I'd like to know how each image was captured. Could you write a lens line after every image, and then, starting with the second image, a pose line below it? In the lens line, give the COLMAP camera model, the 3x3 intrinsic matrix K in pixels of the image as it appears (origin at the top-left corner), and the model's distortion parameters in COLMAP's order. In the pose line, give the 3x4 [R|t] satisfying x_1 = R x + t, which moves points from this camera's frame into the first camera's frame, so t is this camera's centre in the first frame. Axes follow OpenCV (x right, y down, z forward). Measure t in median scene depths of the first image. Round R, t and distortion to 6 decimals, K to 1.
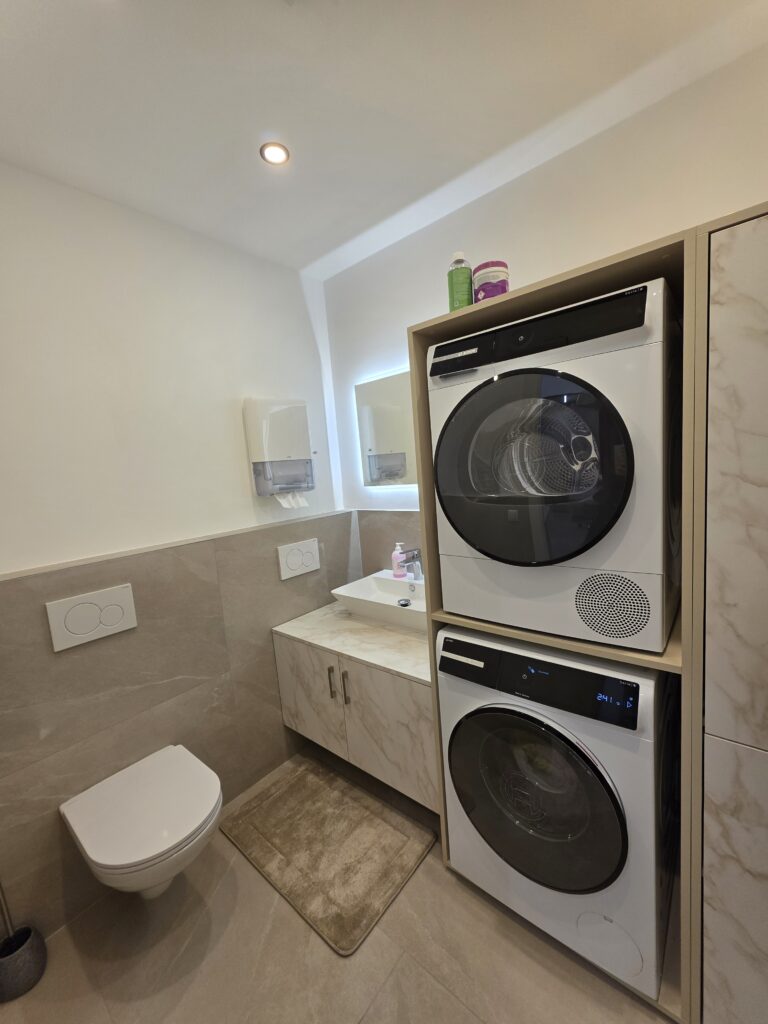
lens RADIAL K [[403.6, 0, 390.9], [0, 403.6, 513.3], [0, 0, 1]] dist [0.001379, 0.000015]
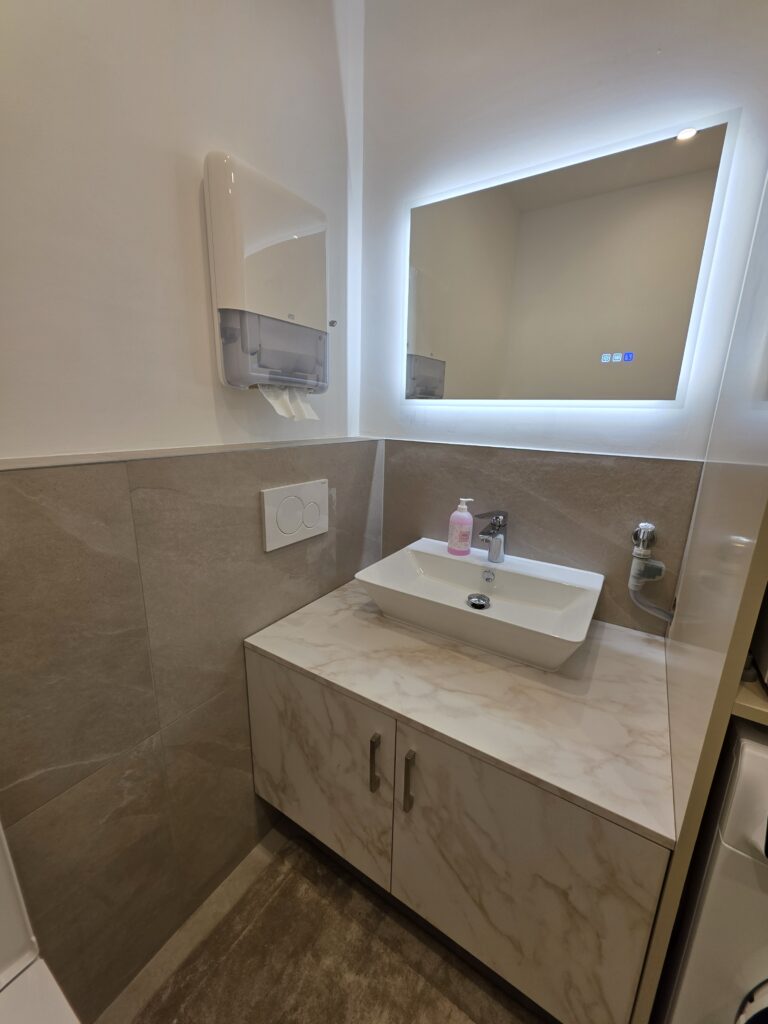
lens RADIAL K [[403.6, 0, 390.9], [0, 403.6, 513.3], [0, 0, 1]] dist [0.001379, 0.000015]
pose [[0.985978, 0.070664, 0.151174, -0.193351], [-0.088658, 0.989307, 0.115804, 0.038742], [-0.141374, -0.127583, 0.981701, 0.461104]]
